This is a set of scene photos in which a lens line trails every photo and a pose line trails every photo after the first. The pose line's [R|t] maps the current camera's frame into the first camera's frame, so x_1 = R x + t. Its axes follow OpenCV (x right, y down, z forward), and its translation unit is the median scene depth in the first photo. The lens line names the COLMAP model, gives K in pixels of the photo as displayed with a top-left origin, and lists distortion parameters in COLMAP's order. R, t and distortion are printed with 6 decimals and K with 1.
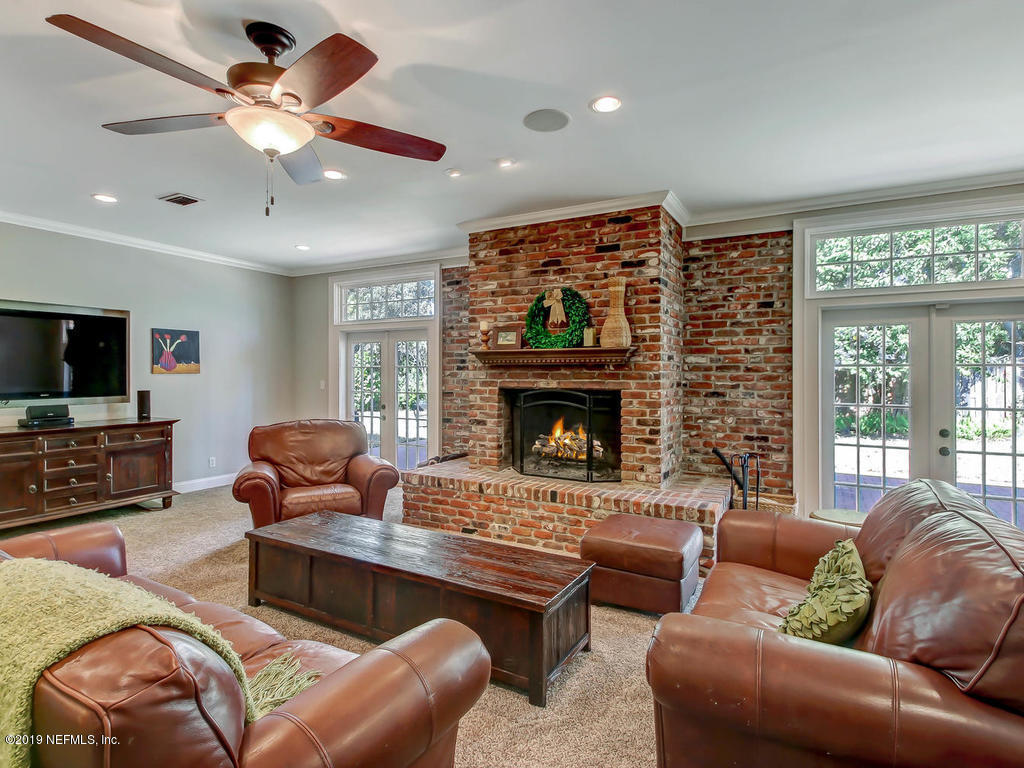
lens RADIAL K [[536.1, 0, 508.9], [0, 536.1, 372.7], [0, 0, 1]] dist [0.000726, -0.000261]
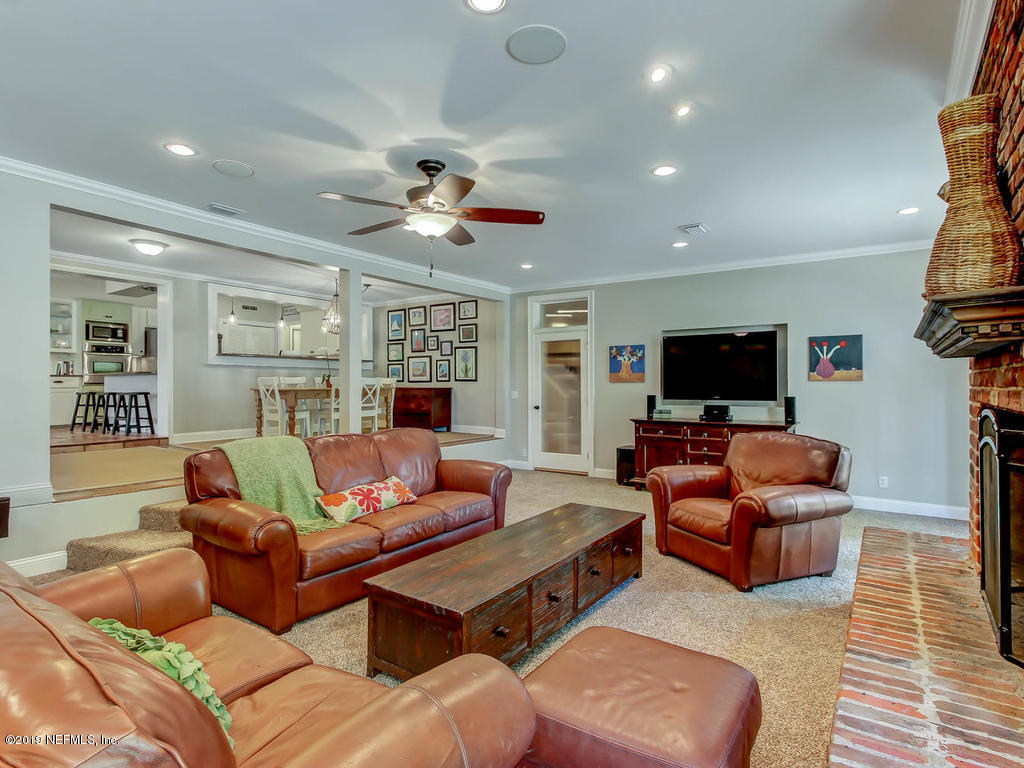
lens RADIAL K [[536.1, 0, 508.9], [0, 536.1, 372.7], [0, 0, 1]] dist [0.000726, -0.000261]
pose [[-0.071407, -0.018408, -0.997277, 0.492322], [-0.004480, 0.999826, -0.018134, 0.008870], [0.997437, 0.003173, -0.071477, 0.601024]]
